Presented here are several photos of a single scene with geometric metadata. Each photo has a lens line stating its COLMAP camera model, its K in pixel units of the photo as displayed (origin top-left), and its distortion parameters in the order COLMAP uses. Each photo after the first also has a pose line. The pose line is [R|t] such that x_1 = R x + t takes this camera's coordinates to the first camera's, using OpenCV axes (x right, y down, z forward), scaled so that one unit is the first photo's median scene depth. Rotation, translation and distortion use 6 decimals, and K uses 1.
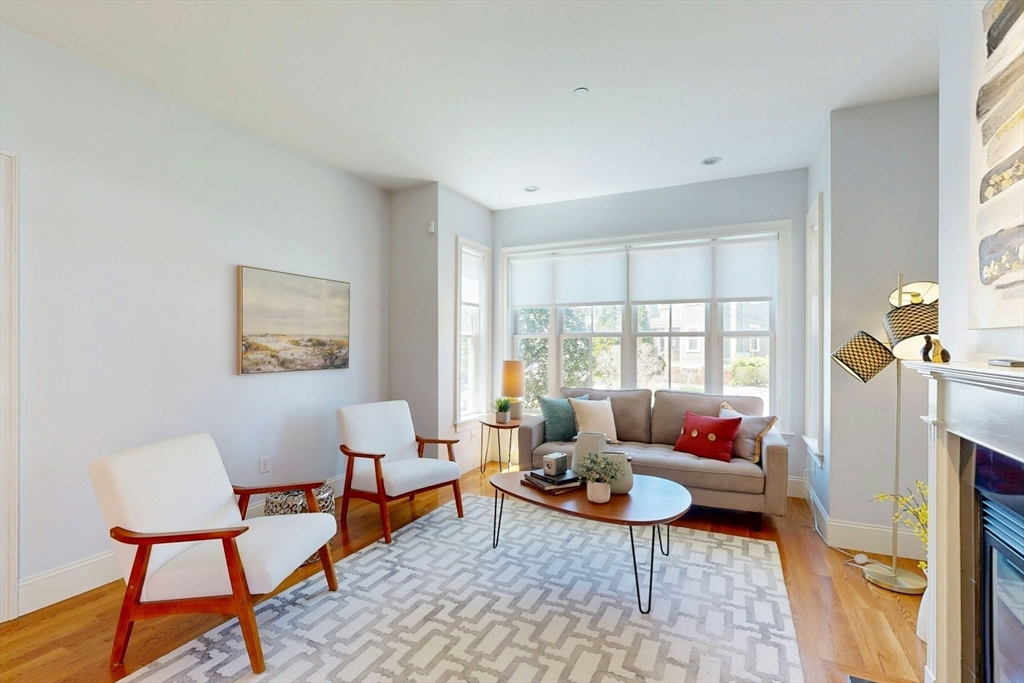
lens RADIAL K [[455.2, 0, 501.4], [0, 455.2, 347.6], [0, 0, 1]] dist [0.004896, 0.000819]
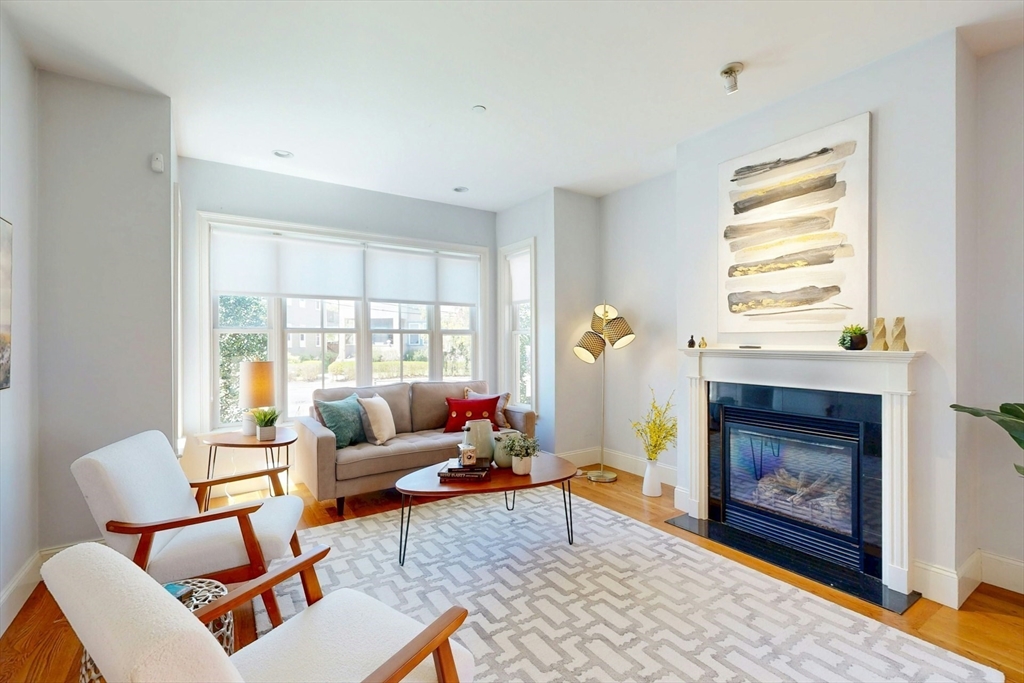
lens RADIAL K [[451.9, 0, 505.9], [0, 451.9, 342.1], [0, 0, 1]] dist [0.020579, 0.000151]
pose [[0.532888, -0.005968, 0.846165, -0.716589], [0.010050, 0.999949, 0.000724, -0.002798], [-0.846126, 0.008118, 0.532921, 0.366655]]
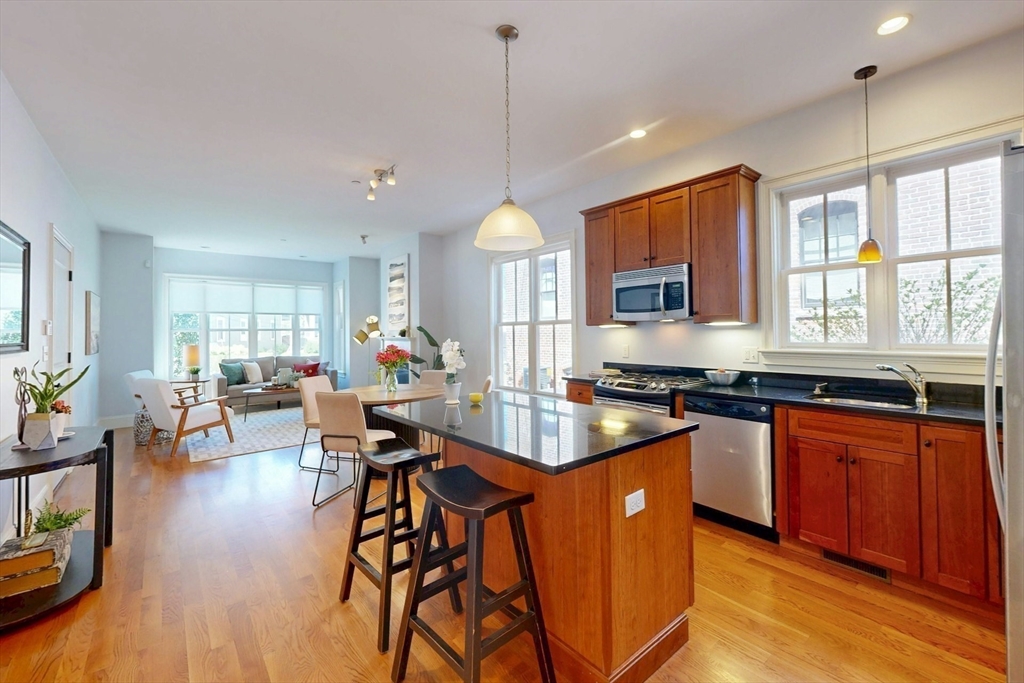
lens RADIAL K [[401.2, 0, 487.7], [0, 401.2, 322.9], [0, 0, 1]] dist [-0.010553, -0.000003]
pose [[0.448646, 0.014683, 0.893589, -1.397654], [0.019260, 0.999474, -0.026093, 0.009273], [-0.893502, 0.028918, 0.448128, -1.128109]]
